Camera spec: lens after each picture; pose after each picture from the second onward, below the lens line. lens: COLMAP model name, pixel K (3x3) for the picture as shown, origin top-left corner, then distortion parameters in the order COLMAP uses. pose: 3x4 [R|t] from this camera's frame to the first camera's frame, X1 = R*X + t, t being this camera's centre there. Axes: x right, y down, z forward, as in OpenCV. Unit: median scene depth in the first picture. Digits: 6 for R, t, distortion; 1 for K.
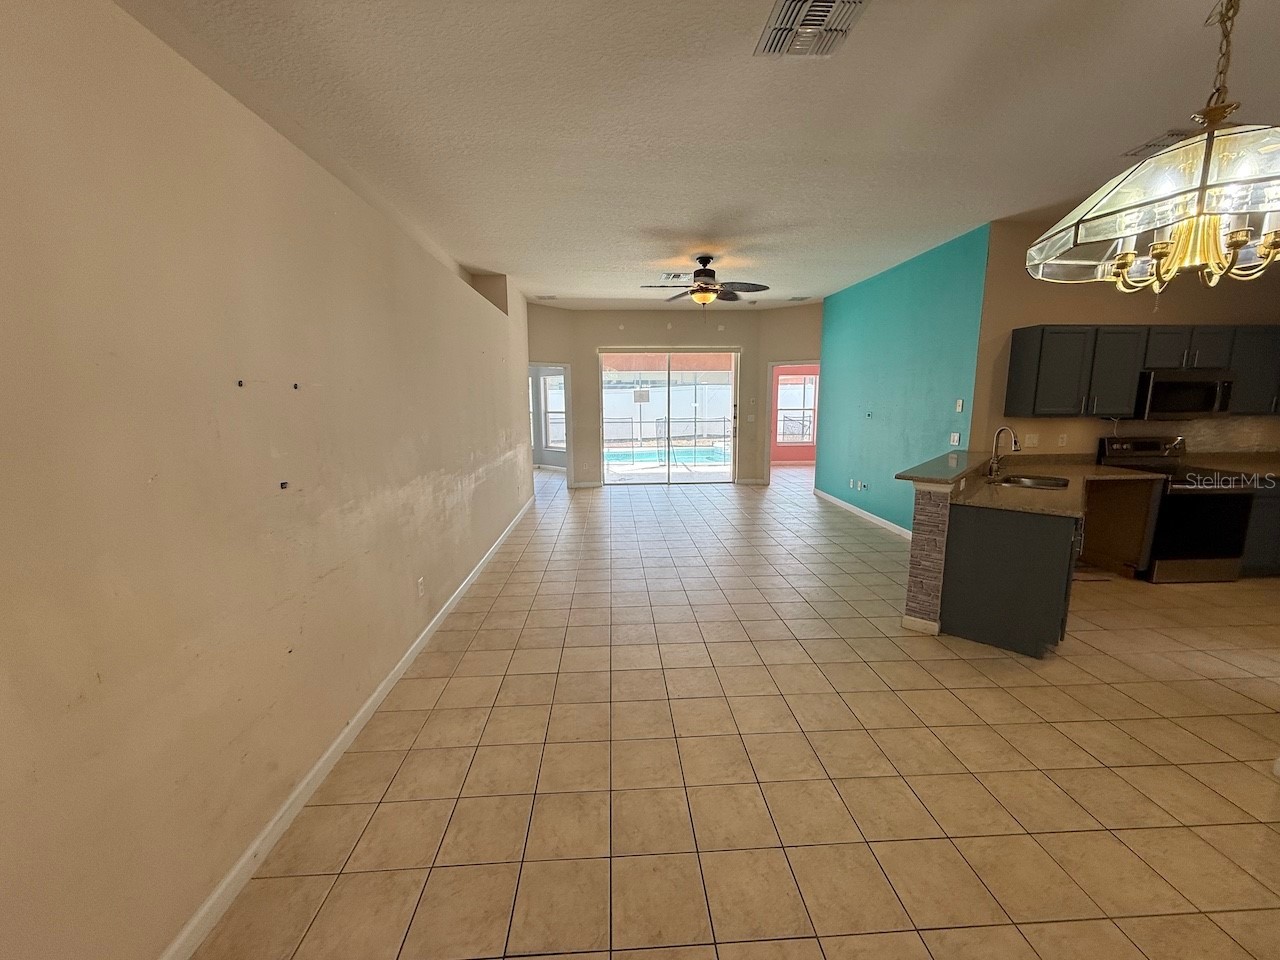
lens RADIAL K [[510.5, 0, 640.0], [0, 510.5, 480.0], [0, 0, 1]] dist [-0.000273, 0.000295]
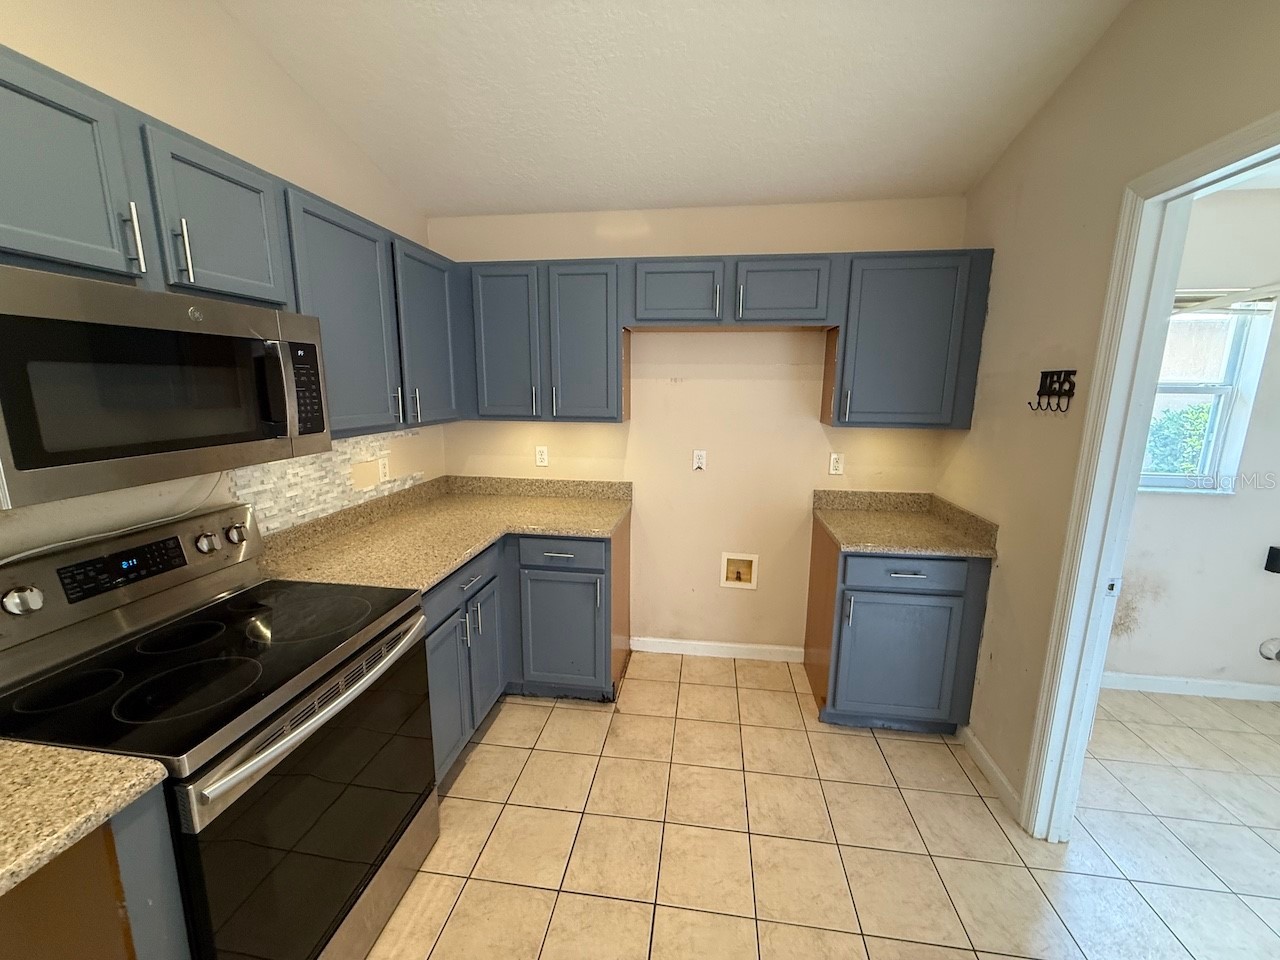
lens RADIAL K [[510.5, 0, 640.0], [0, 510.5, 480.0], [0, 0, 1]] dist [-0.000273, 0.000295]
pose [[0.188796, -0.173387, 0.966588, 0.786545], [0.144928, 0.978431, 0.147204, -0.114394], [-0.971263, 0.112294, 0.209853, 0.667747]]
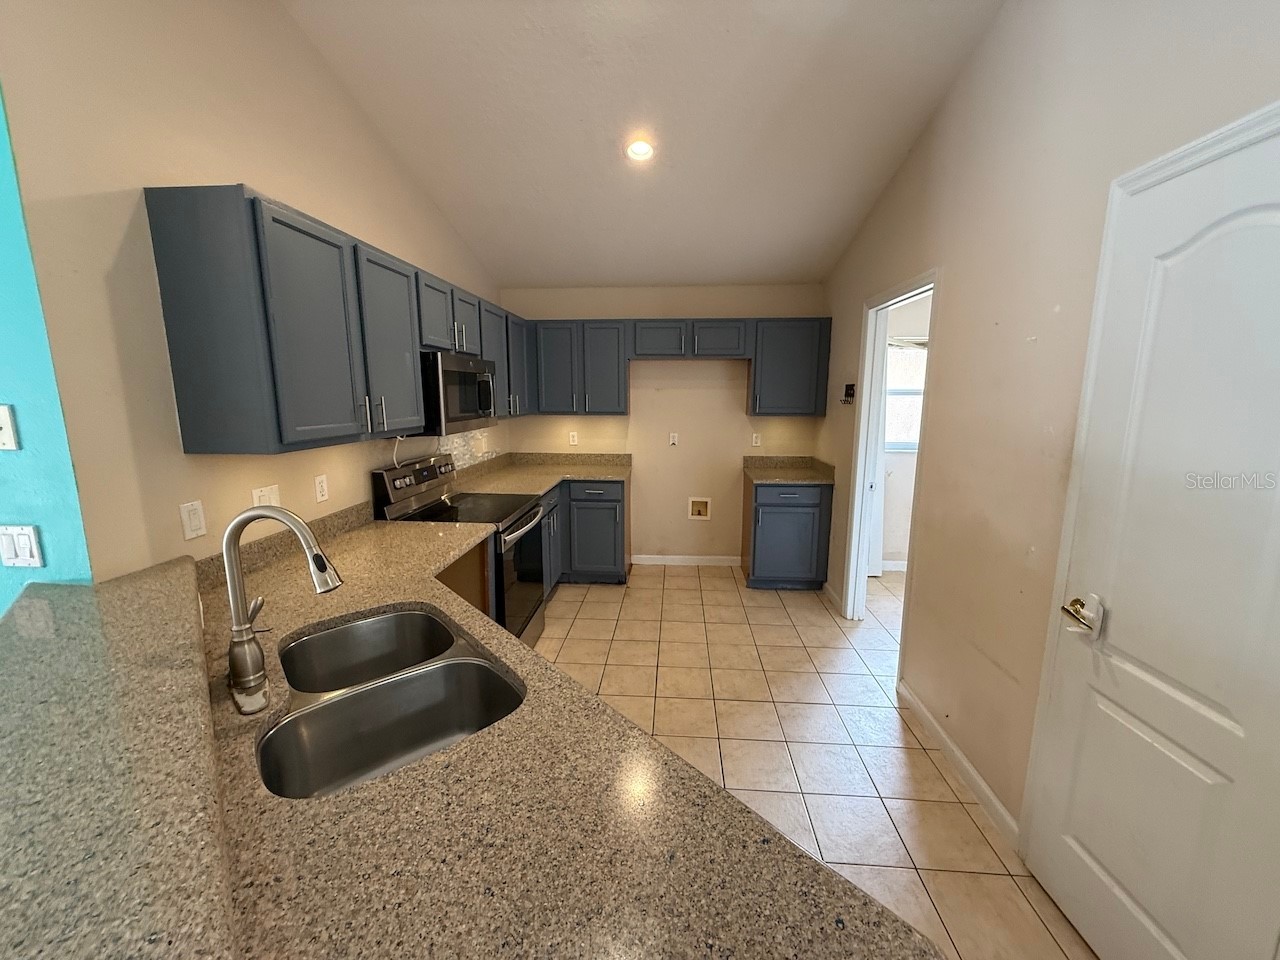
lens RADIAL K [[513.2, 0, 644.0], [0, 513.2, 479.6], [0, 0, 1]] dist [0.015719, 0.000099]
pose [[0.117889, -0.161085, 0.979874, 0.402318], [0.152988, 0.977921, 0.142358, -0.110431], [-0.981171, 0.133126, 0.139930, 0.652092]]
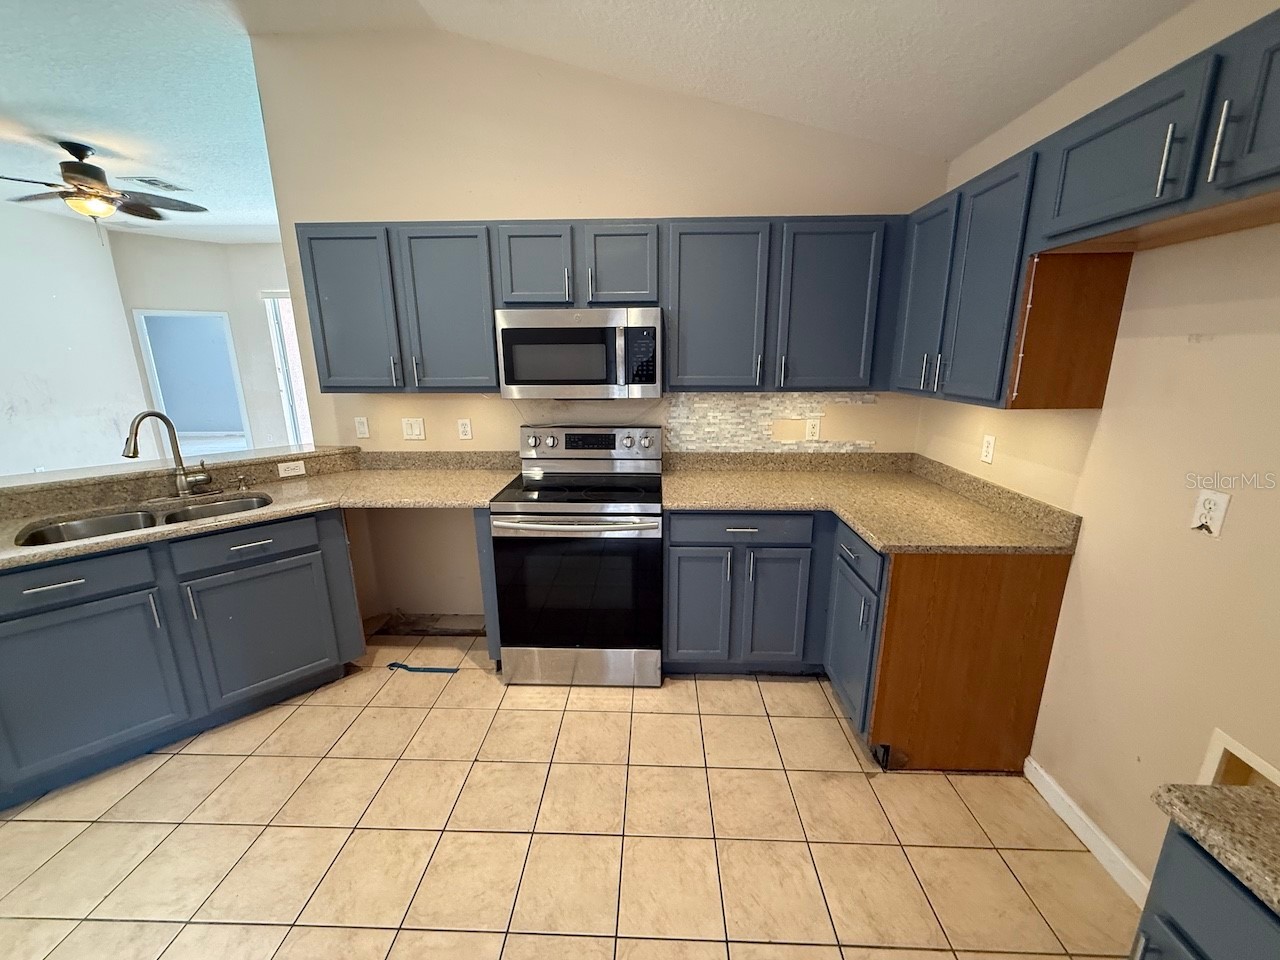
lens RADIAL K [[510.5, 0, 640.0], [0, 510.5, 480.0], [0, 0, 1]] dist [-0.000273, 0.000295]
pose [[0.996361, 0.021388, -0.082507, 1.105354], [-0.014318, 0.996249, 0.085344, -0.074075], [0.084023, -0.083852, 0.992930, 0.417073]]
